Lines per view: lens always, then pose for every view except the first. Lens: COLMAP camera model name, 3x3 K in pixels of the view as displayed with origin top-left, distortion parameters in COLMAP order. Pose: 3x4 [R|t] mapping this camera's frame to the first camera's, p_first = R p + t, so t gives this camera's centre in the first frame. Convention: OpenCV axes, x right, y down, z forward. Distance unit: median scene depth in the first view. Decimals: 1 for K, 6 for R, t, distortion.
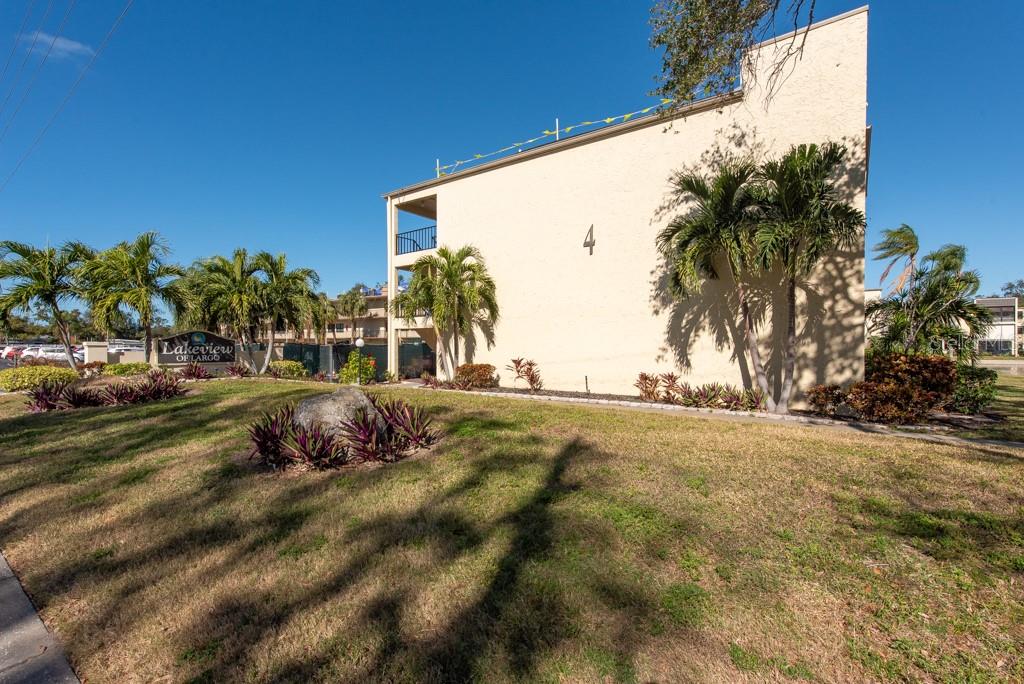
lens RADIAL K [[469.5, 0, 517.6], [0, 469.5, 342.0], [0, 0, 1]] dist [0.019477, -0.000048]
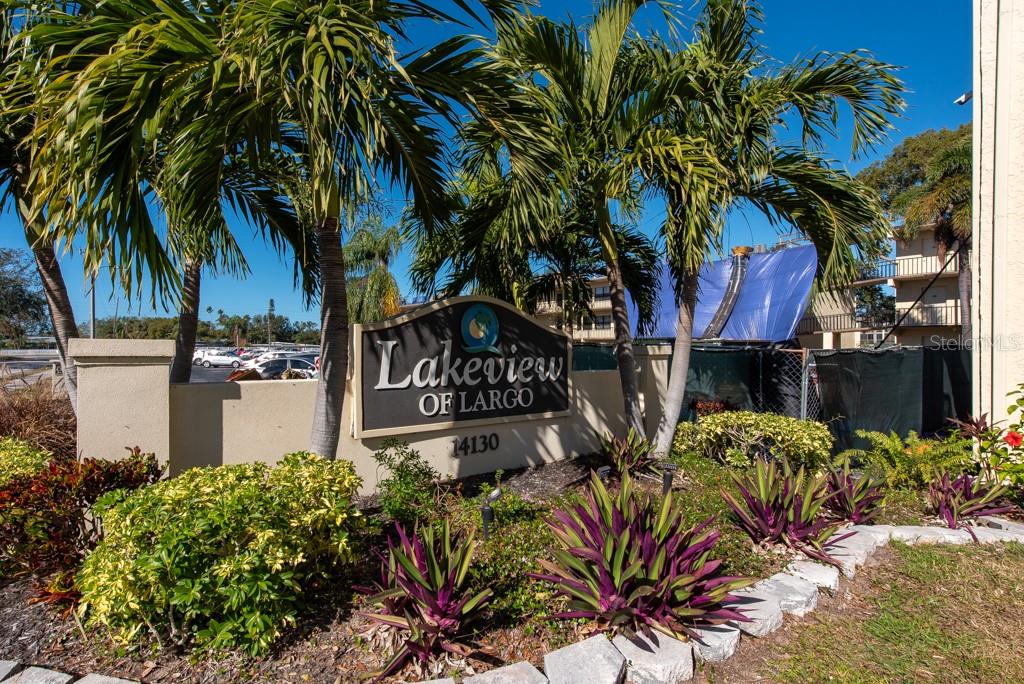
lens RADIAL K [[469.5, 0, 482.1], [0, 469.5, 344.5], [0, 0, 1]] dist [0.019477, -0.000048]
pose [[0.957440, 0.004440, -0.288598, -0.616644], [-0.005763, 0.999976, -0.003735, 0.003158], [0.288574, 0.005239, 0.957443, 0.772726]]
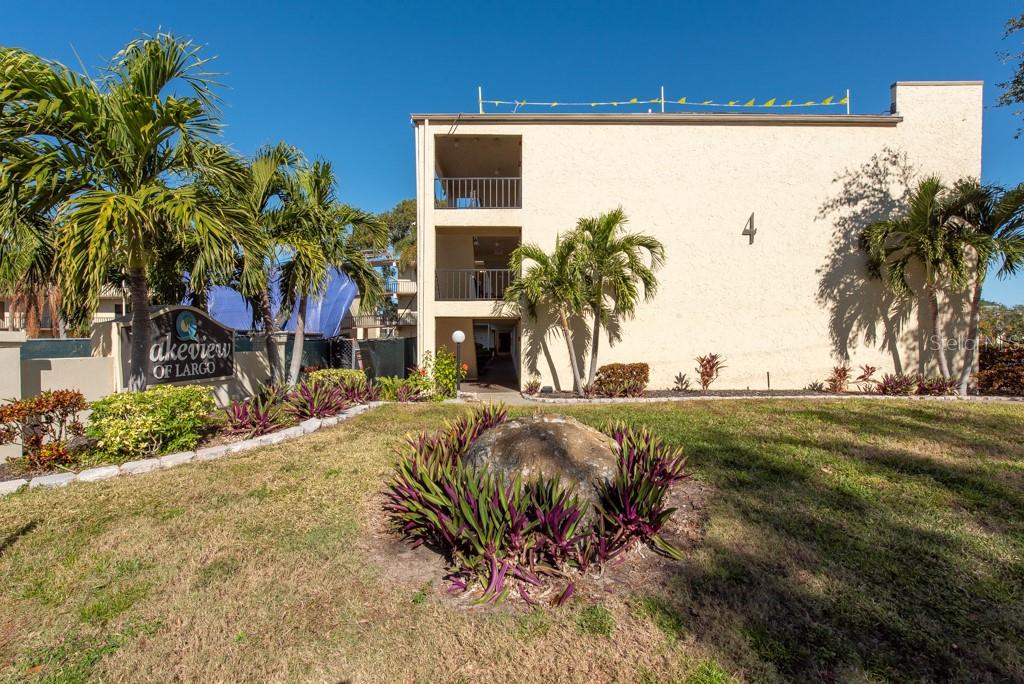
lens RADIAL K [[469.5, 0, 516.2], [0, 469.5, 340.7], [0, 0, 1]] dist [0.019477, -0.000048]
pose [[0.790501, -0.002645, 0.612455, -0.724967], [0.001995, 0.999996, 0.001743, 0.006925], [-0.612458, -0.000155, 0.790503, 0.482853]]
